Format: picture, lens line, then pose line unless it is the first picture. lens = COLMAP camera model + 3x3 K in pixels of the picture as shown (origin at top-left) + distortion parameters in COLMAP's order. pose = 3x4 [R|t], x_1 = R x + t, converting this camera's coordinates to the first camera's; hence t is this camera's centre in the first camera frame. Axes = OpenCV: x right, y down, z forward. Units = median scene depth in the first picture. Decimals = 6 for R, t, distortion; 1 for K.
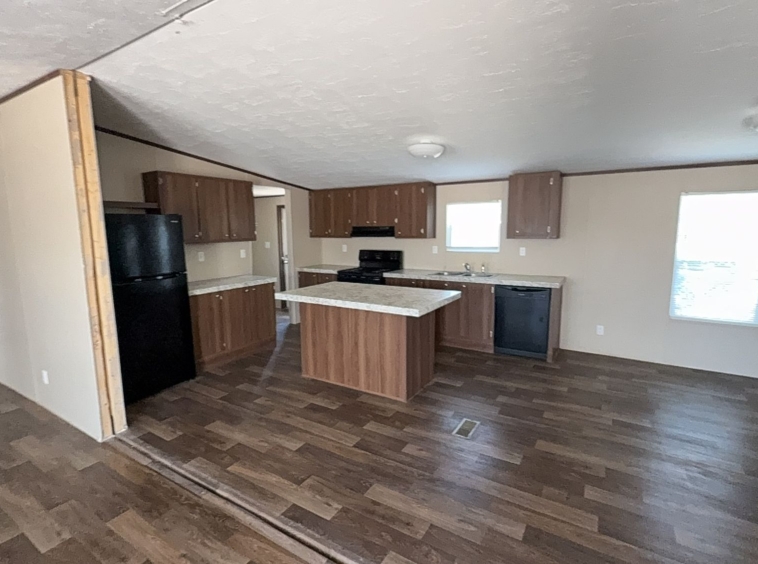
lens RADIAL K [[385.2, 0, 376.5], [0, 385.2, 276.3], [0, 0, 1]] dist [0.007450, -0.002423]
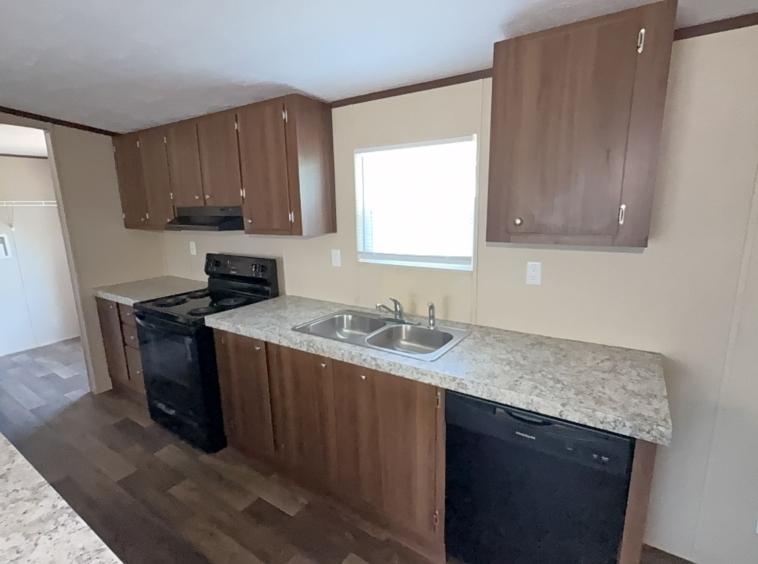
lens RADIAL K [[385.2, 0, 376.1], [0, 385.2, 279.9], [0, 0, 1]] dist [0.007450, -0.002423]
pose [[0.999455, -0.003798, -0.032806, 0.208306], [0.005971, 0.997776, 0.066389, -0.071987], [0.032481, -0.066548, 0.997254, 0.542555]]
